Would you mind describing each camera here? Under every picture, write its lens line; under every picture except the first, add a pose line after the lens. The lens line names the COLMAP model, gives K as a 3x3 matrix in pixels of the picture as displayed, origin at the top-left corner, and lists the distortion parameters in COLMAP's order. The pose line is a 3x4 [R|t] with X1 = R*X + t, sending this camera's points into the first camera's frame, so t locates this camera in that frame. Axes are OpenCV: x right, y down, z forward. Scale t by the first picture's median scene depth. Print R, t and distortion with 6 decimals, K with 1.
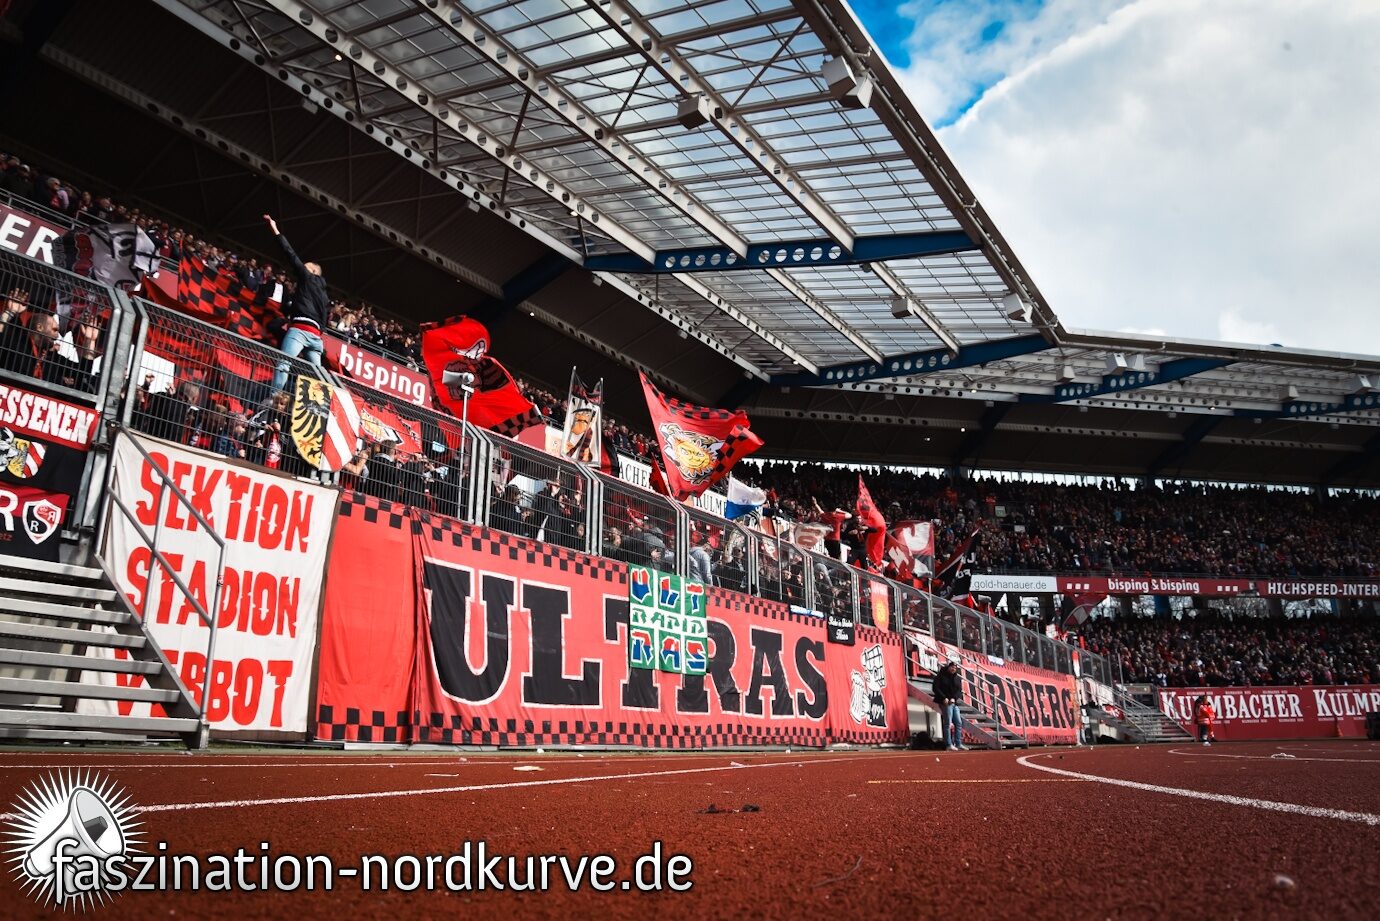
lens RADIAL K [[916.1, 0, 662.6], [0, 916.1, 456.6], [0, 0, 1]] dist [-0.051391, -0.000938]
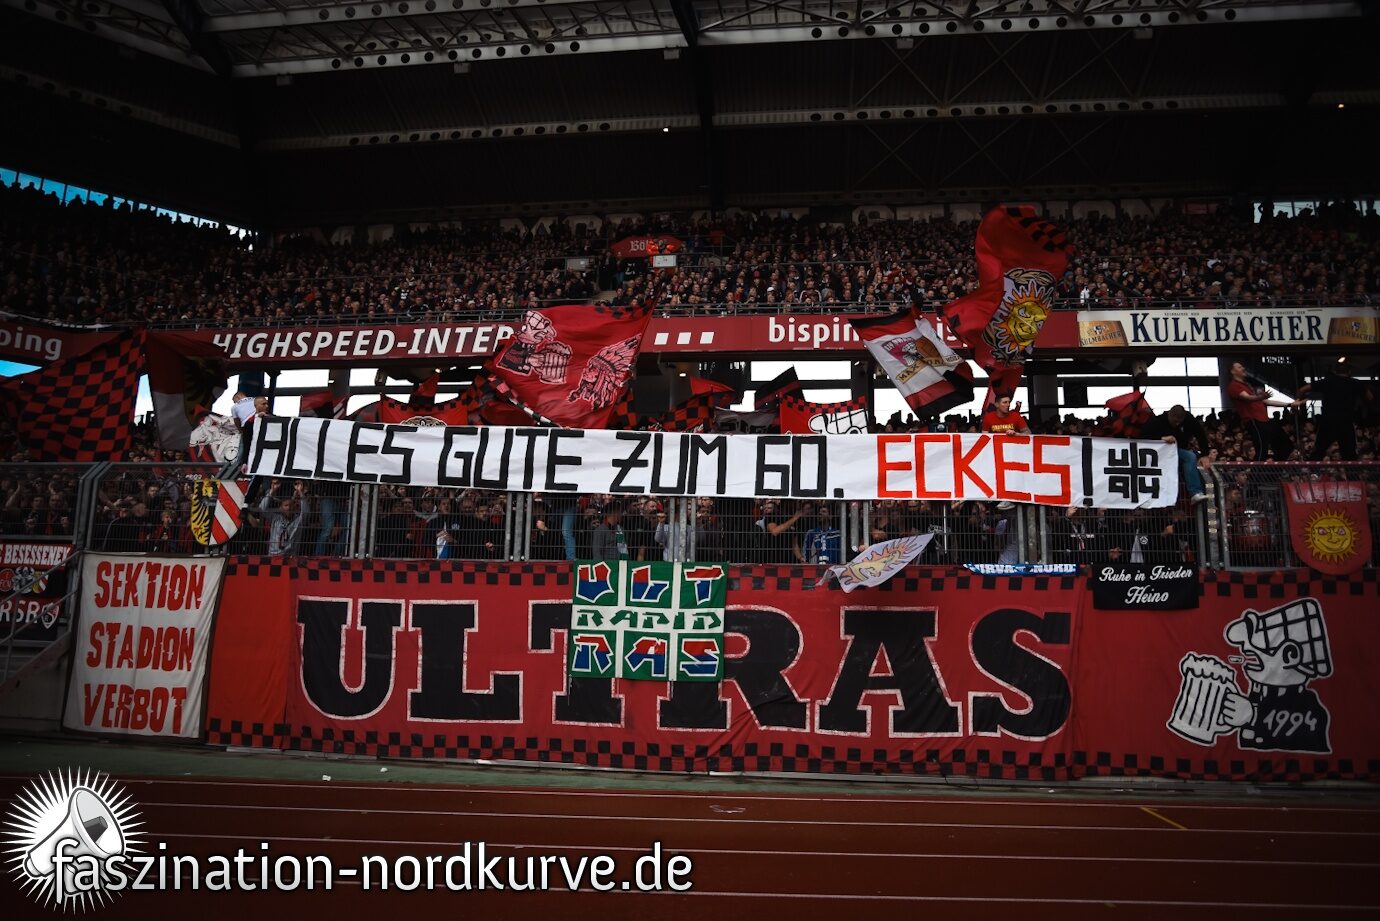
lens RADIAL K [[916.1, 0, 662.6], [0, 916.1, 456.6], [0, 0, 1]] dist [-0.051391, -0.000938]
pose [[0.477801, -0.165681, -0.862703, 0.969426], [0.247141, 0.967741, -0.048977, 0.101962], [0.842988, -0.189808, 0.503334, 0.784507]]
